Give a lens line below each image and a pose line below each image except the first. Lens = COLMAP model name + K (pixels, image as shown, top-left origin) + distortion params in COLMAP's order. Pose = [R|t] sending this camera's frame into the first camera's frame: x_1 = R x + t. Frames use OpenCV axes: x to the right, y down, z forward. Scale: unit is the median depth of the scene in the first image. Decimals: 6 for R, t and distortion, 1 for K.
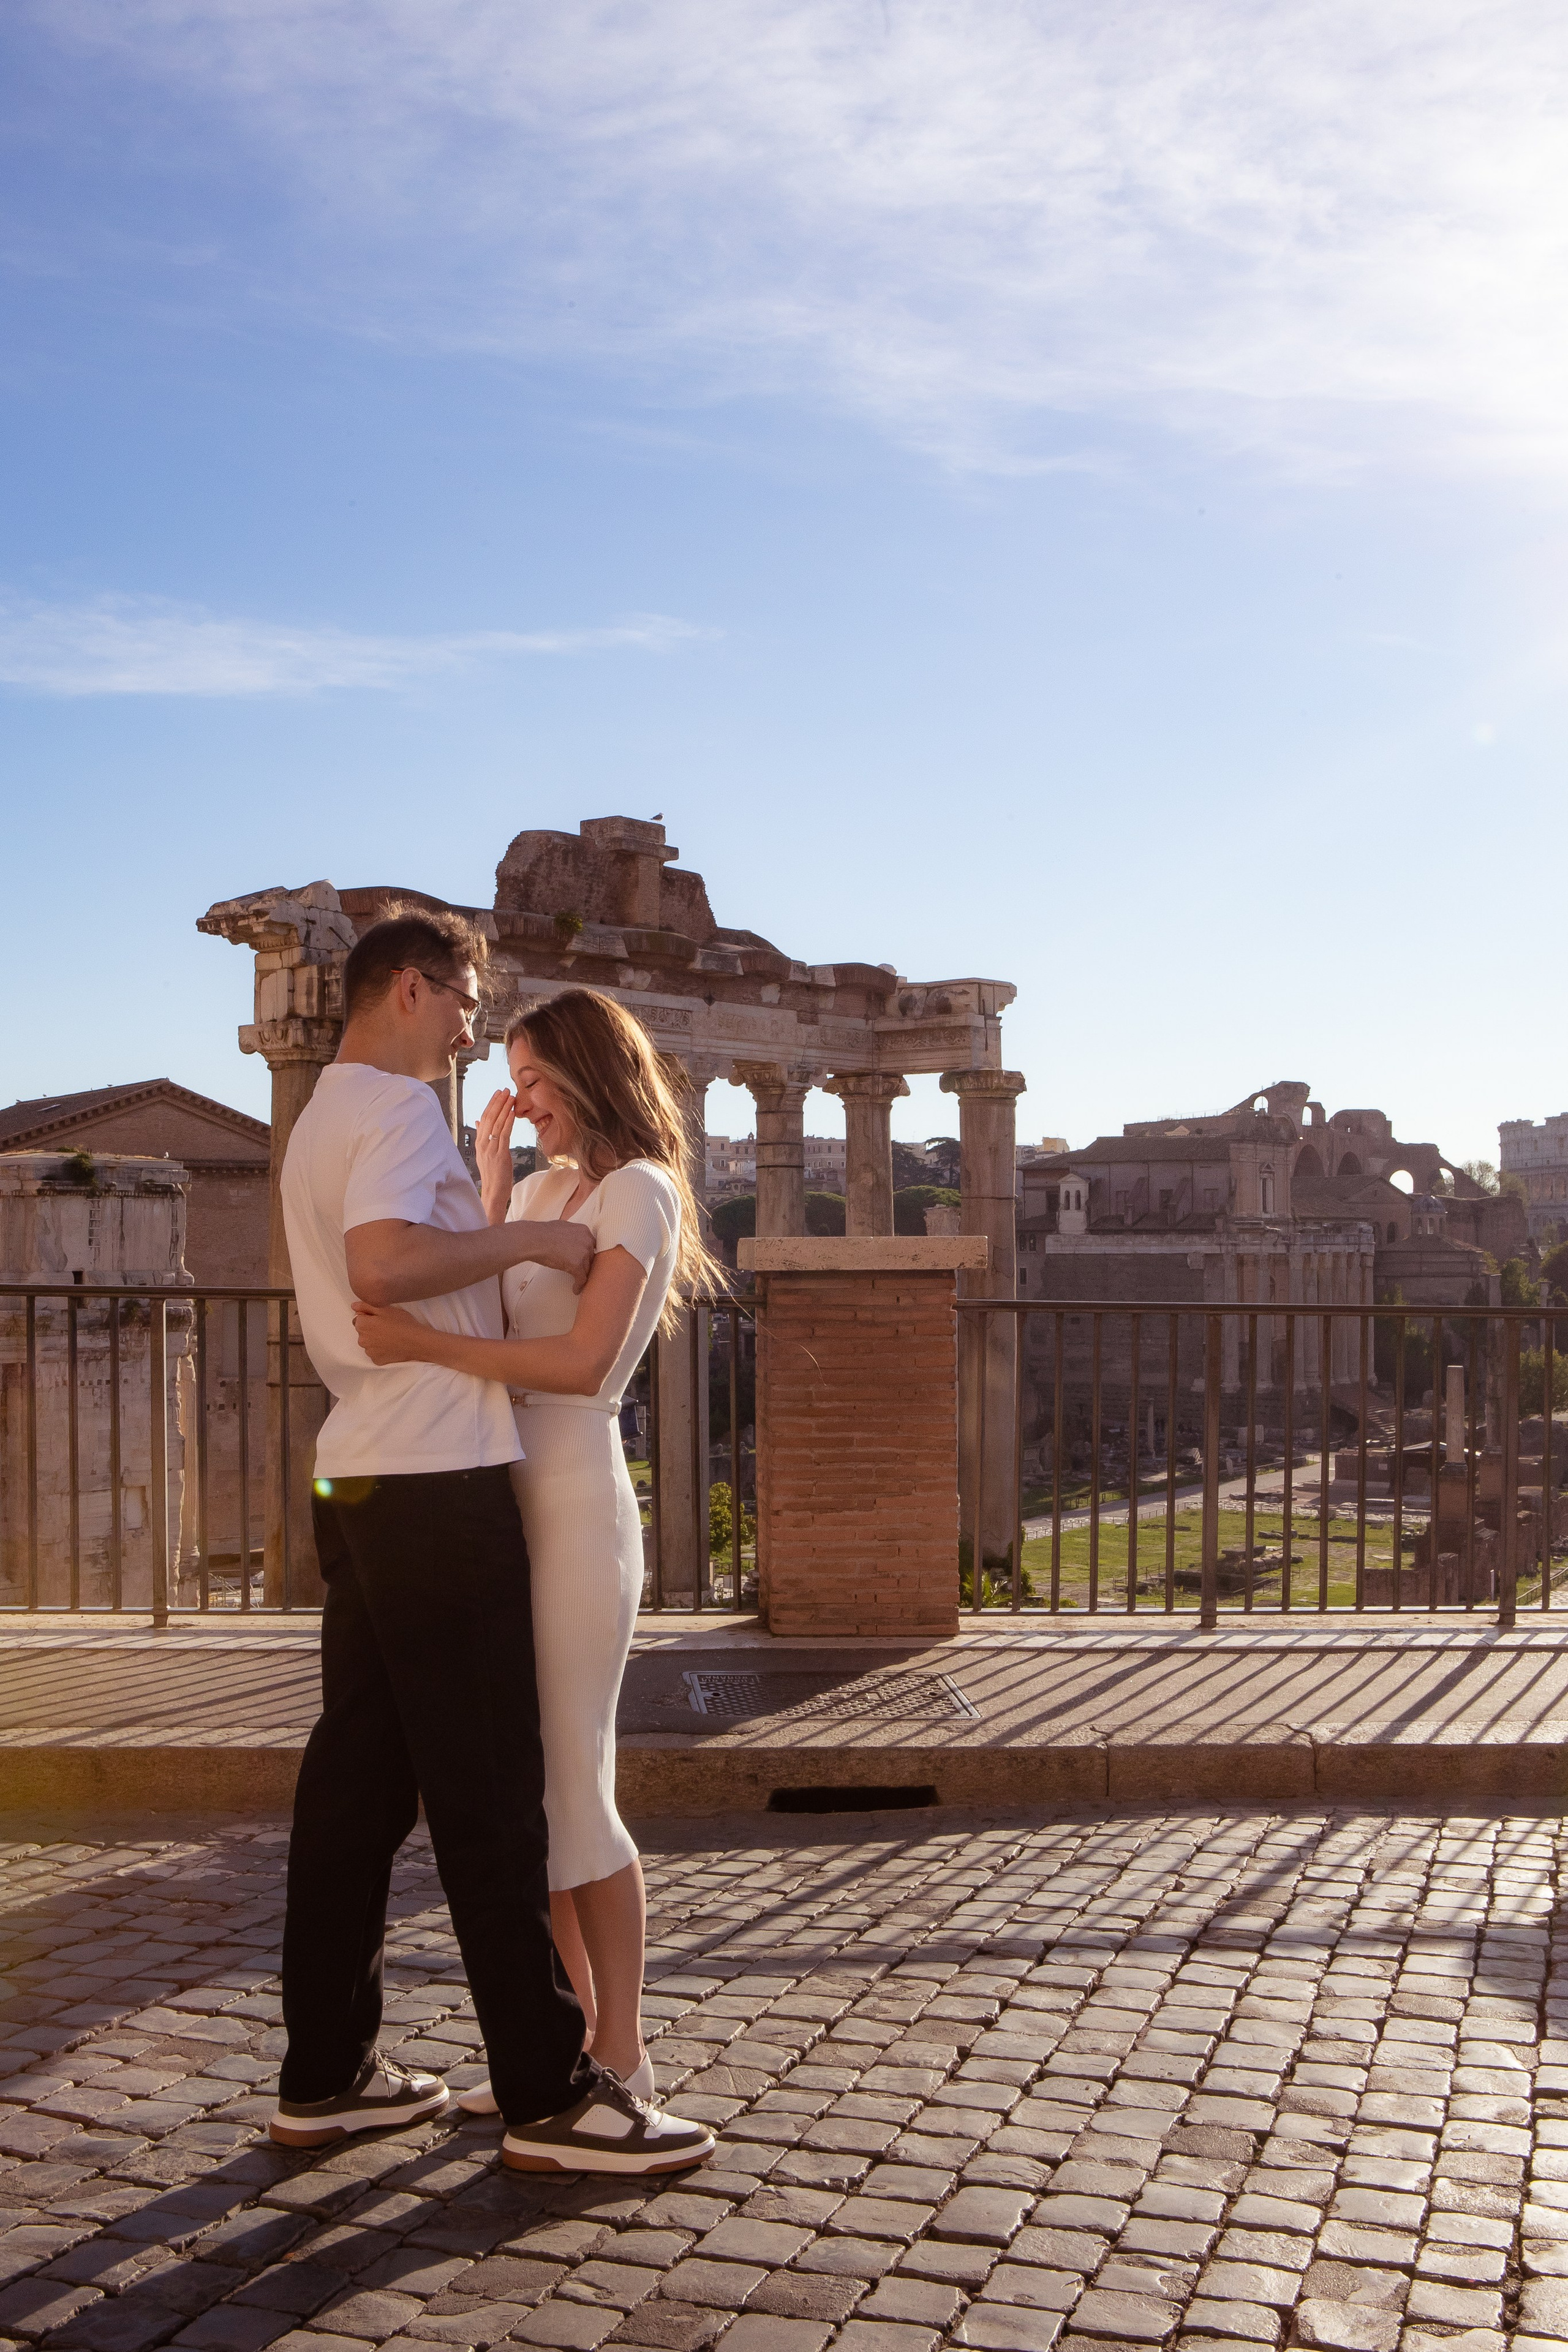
lens RADIAL K [[2348.5, 0, 784.0], [0, 2348.5, 1176.0], [0, 0, 1]] dist [-0.056534, -0.001103]
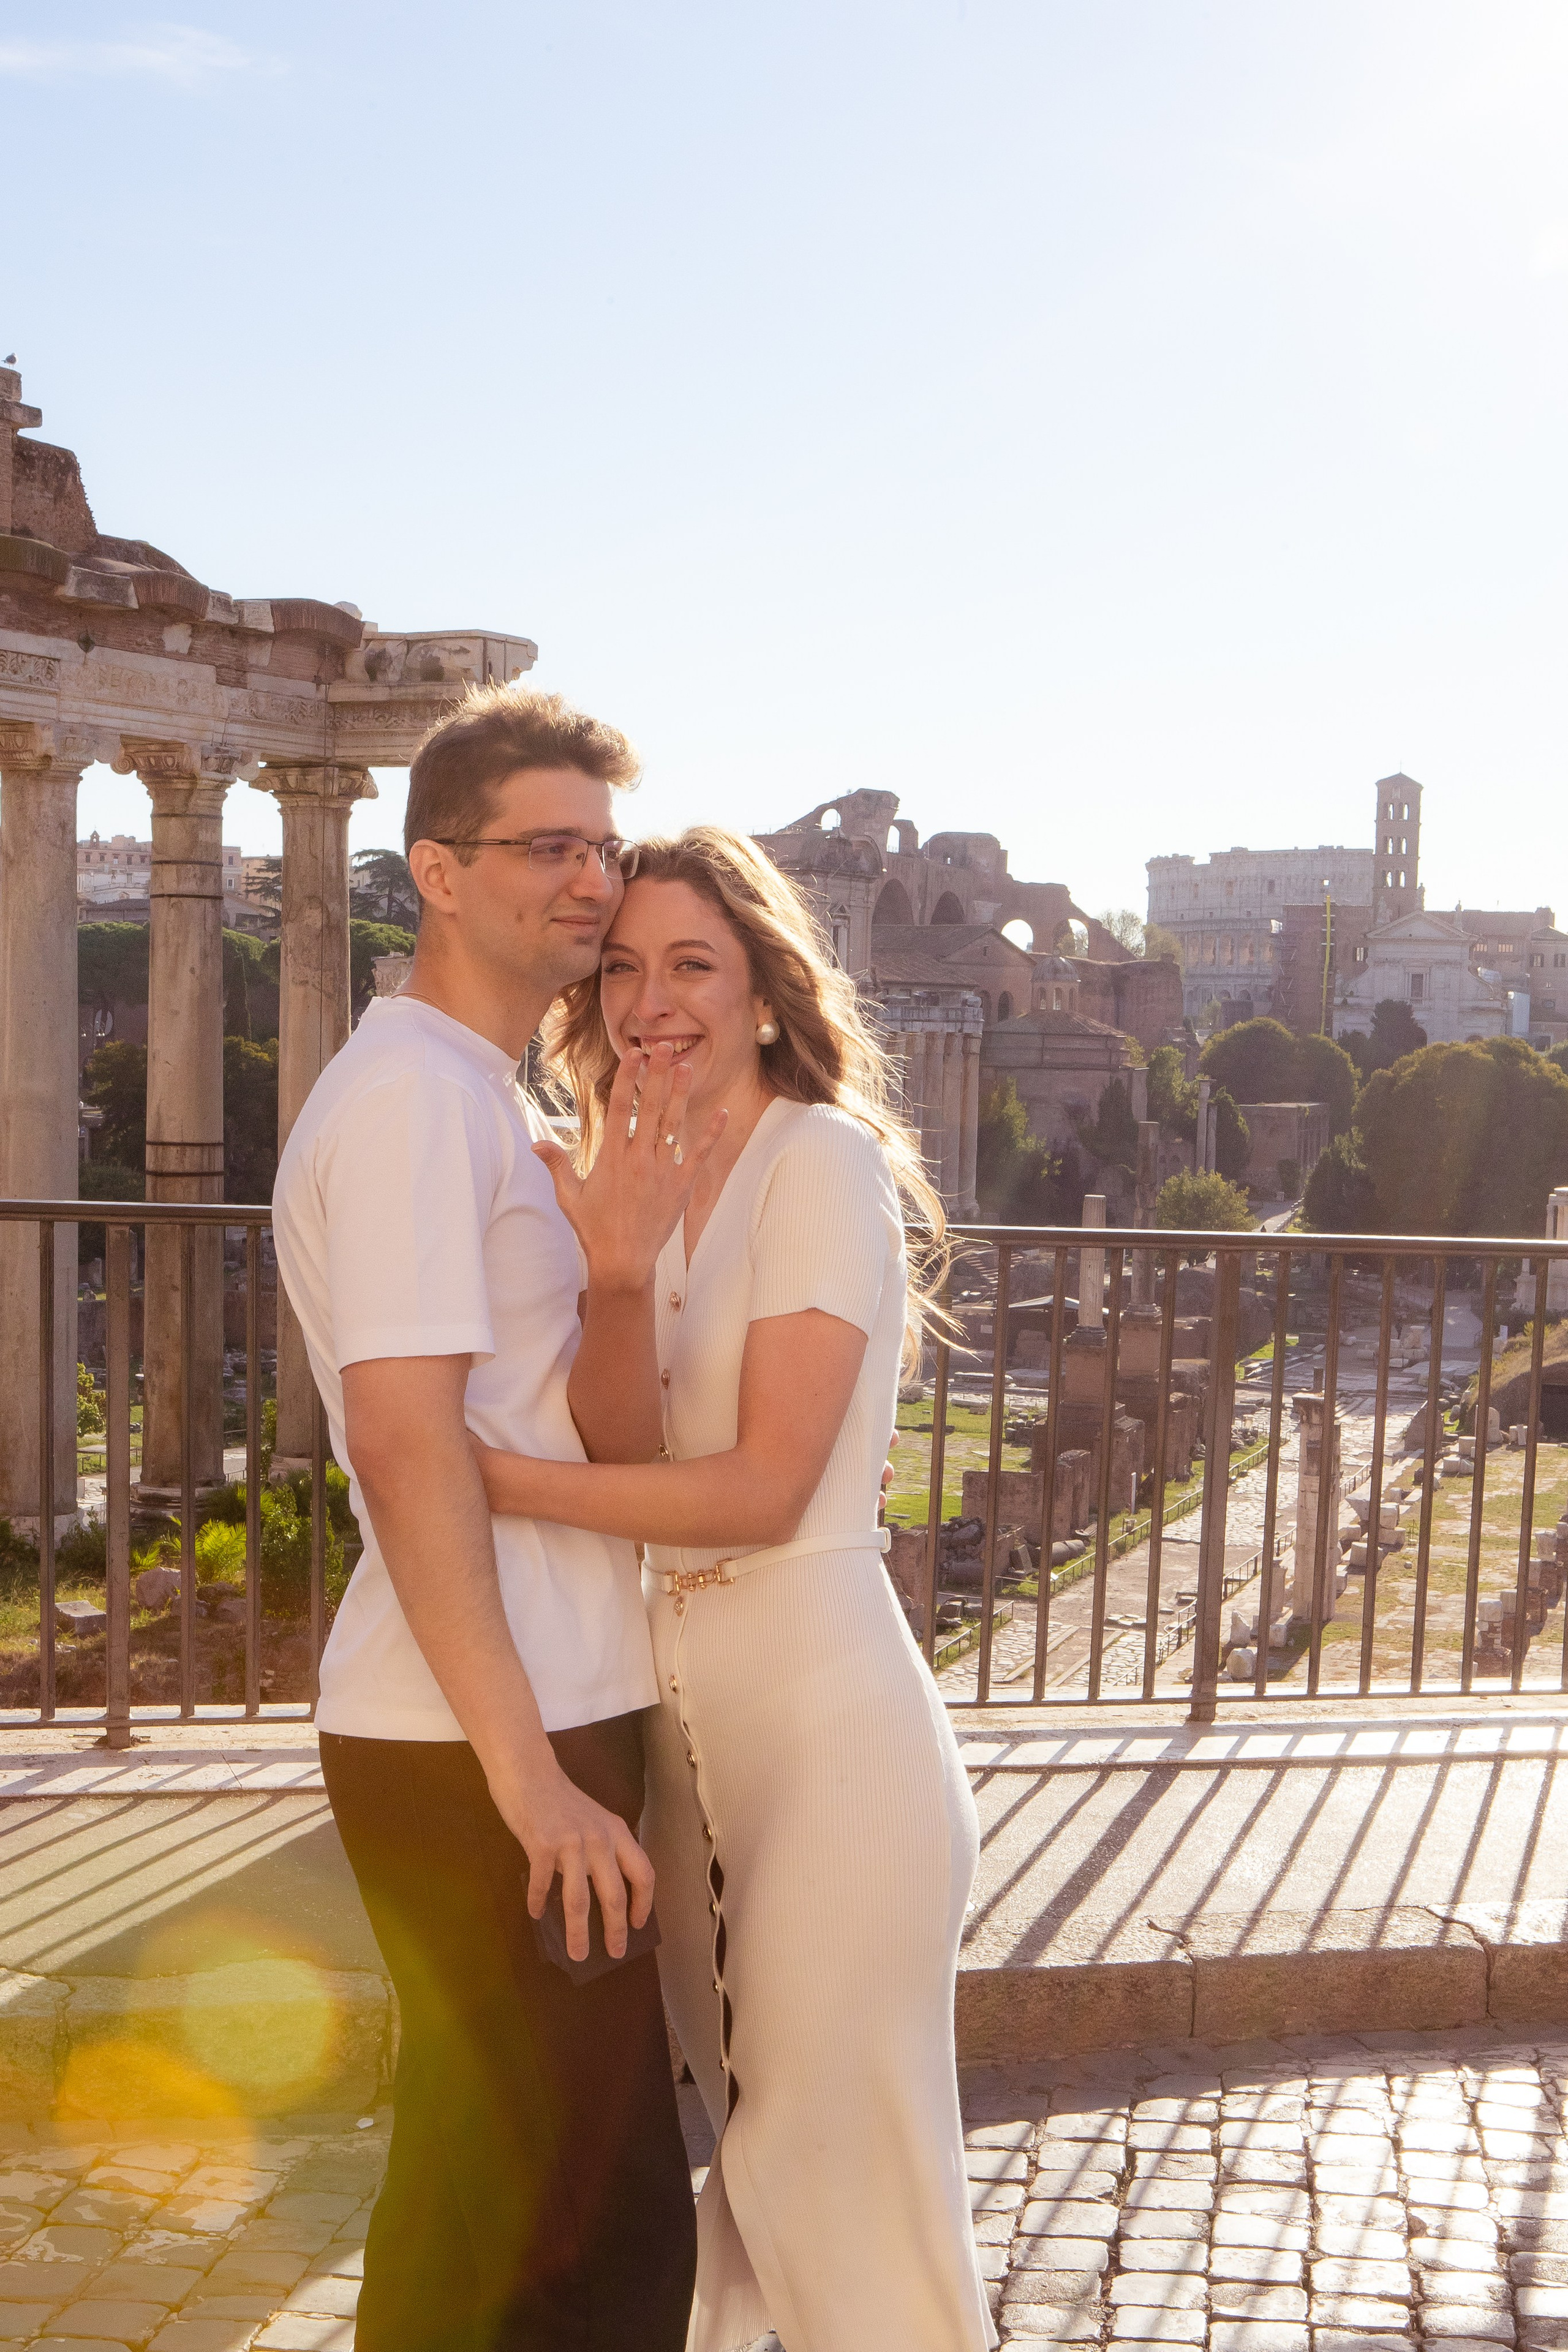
lens RADIAL K [[3298.1, 0, 790.1], [0, 3298.1, 1243.9], [0, 0, 1]] dist [-0.018270, 0.119773]
pose [[0.978889, 0.012988, 0.203978, -0.023521], [-0.034162, 0.994337, 0.100634, -0.005899], [-0.201516, -0.105478, 0.973789, 0.023749]]
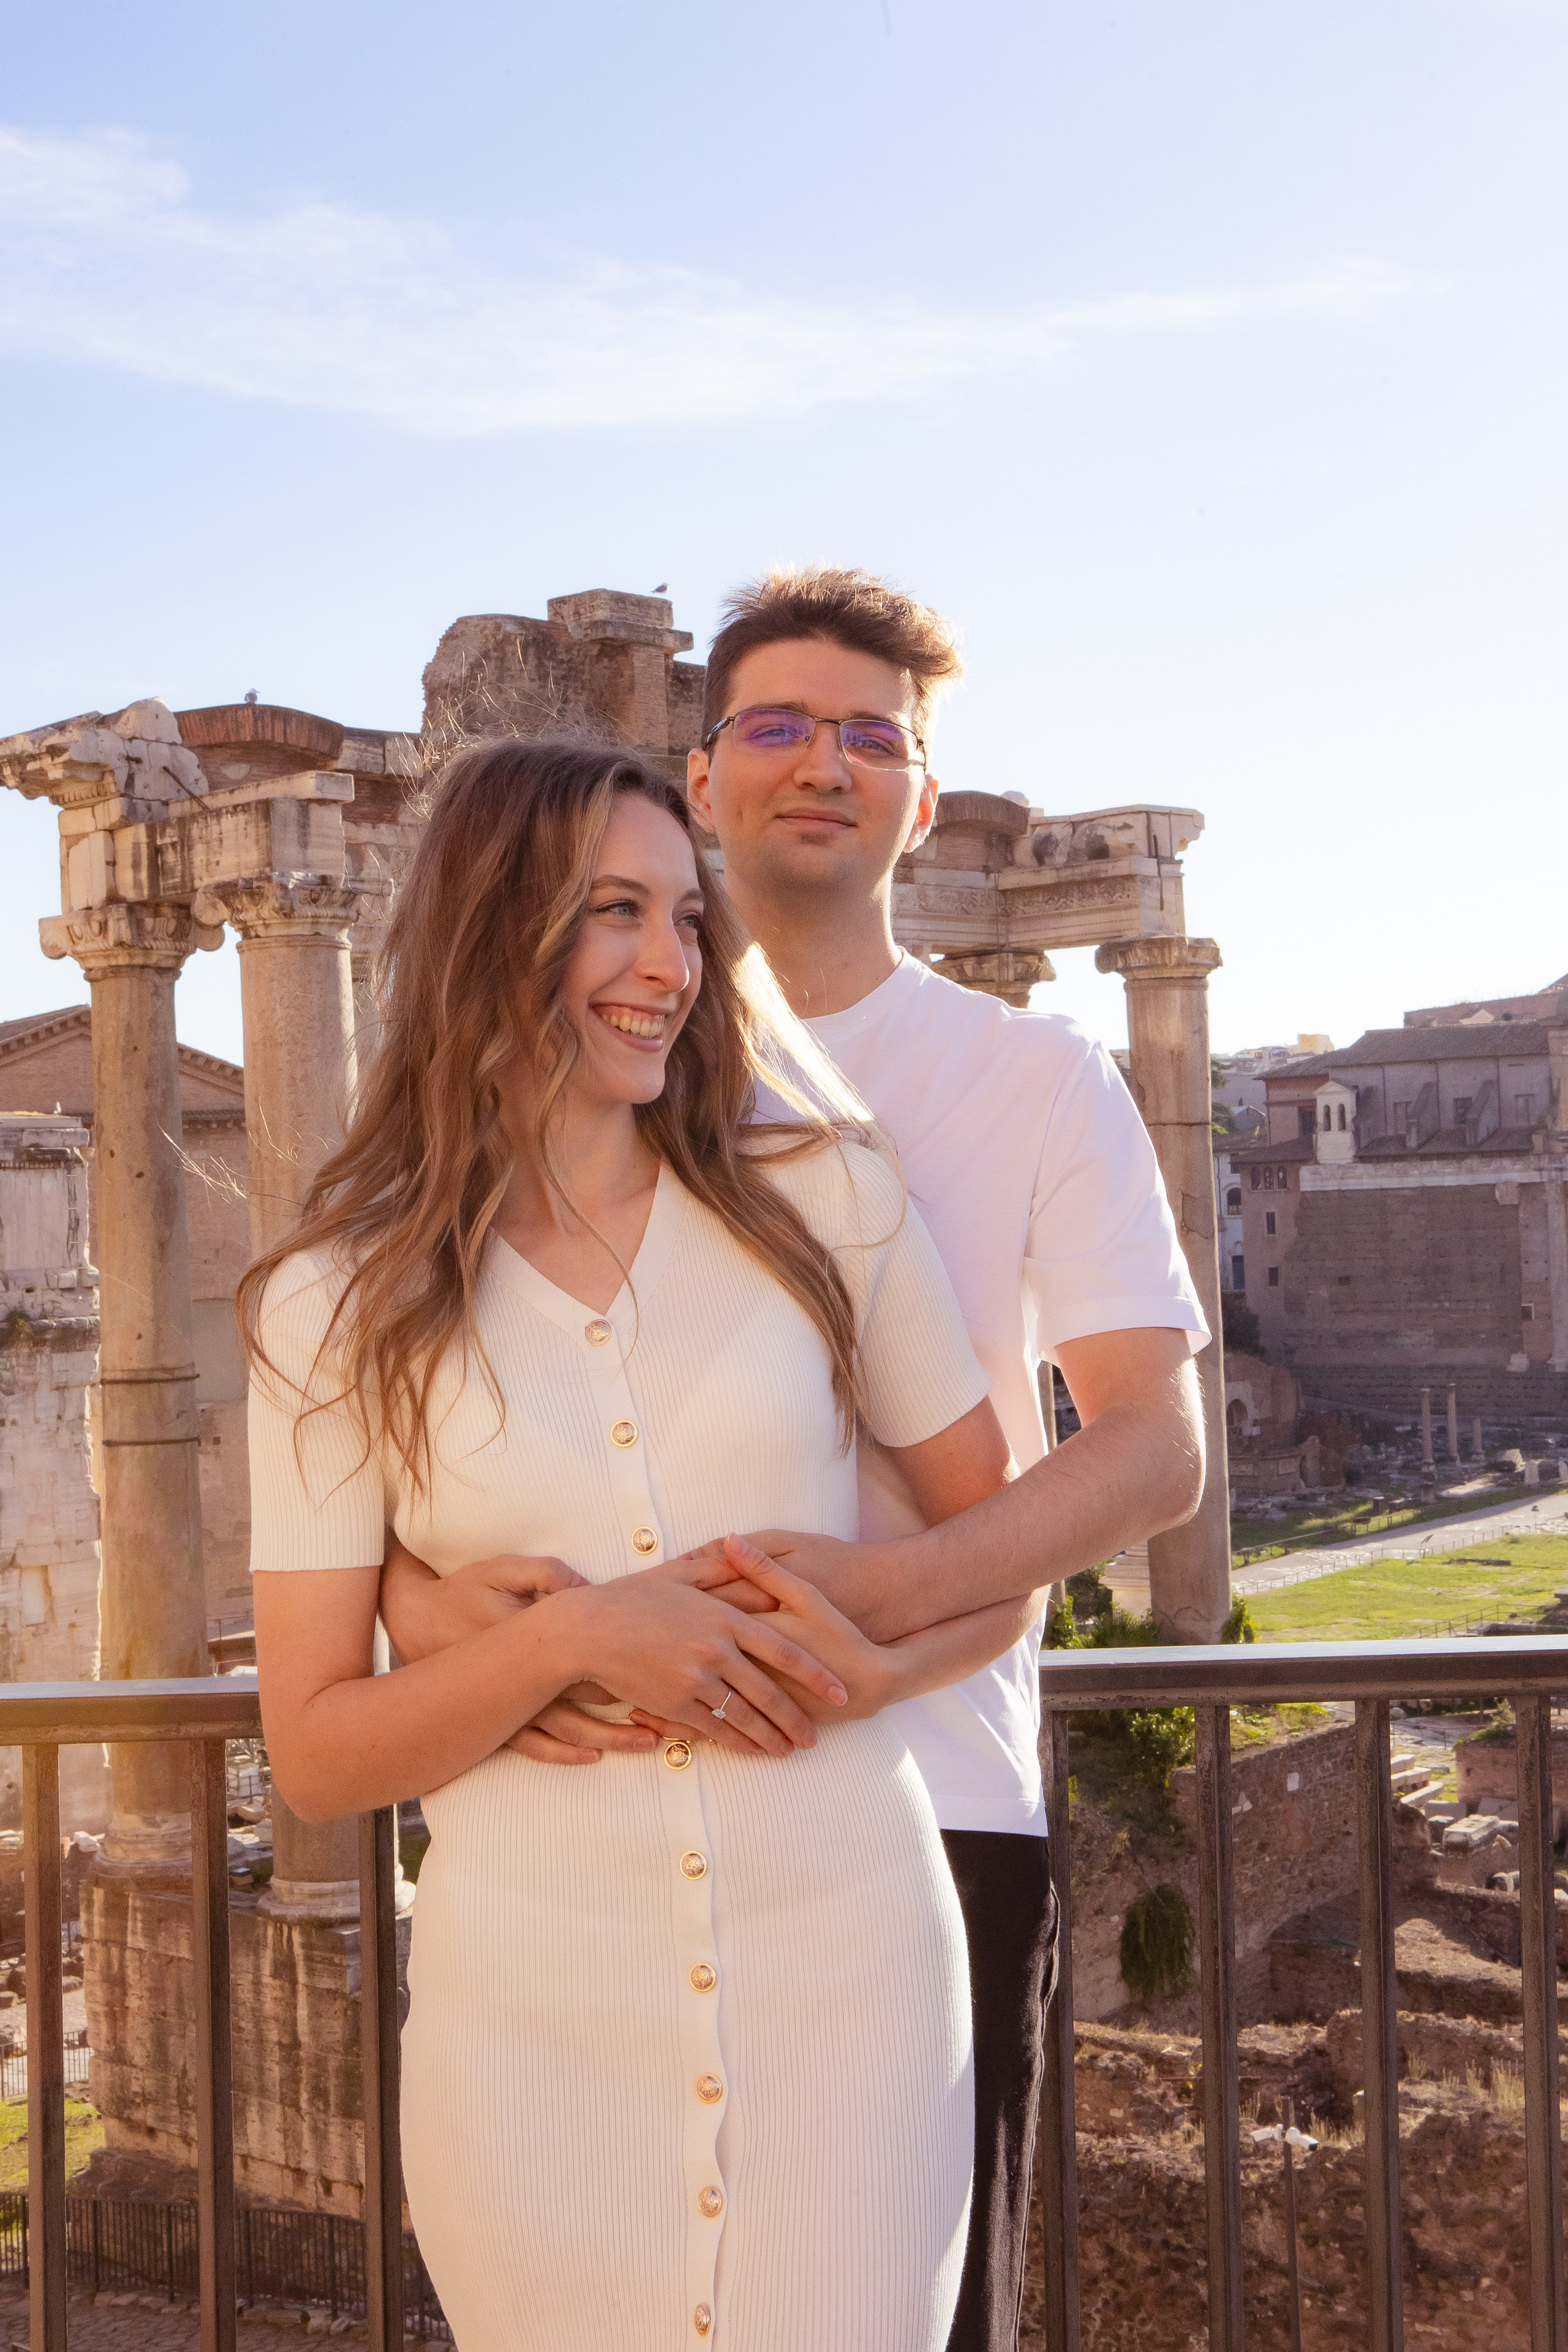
lens RADIAL K [[2936.7, 0, 833.6], [0, 2936.7, 1182.2], [0, 0, 1]] dist [0.000531, 0.044708]
pose [[0.997433, -0.039811, -0.059511, 0.038120], [0.041437, 0.998794, 0.026335, -0.000443], [0.058391, -0.028733, 0.997880, 0.134007]]
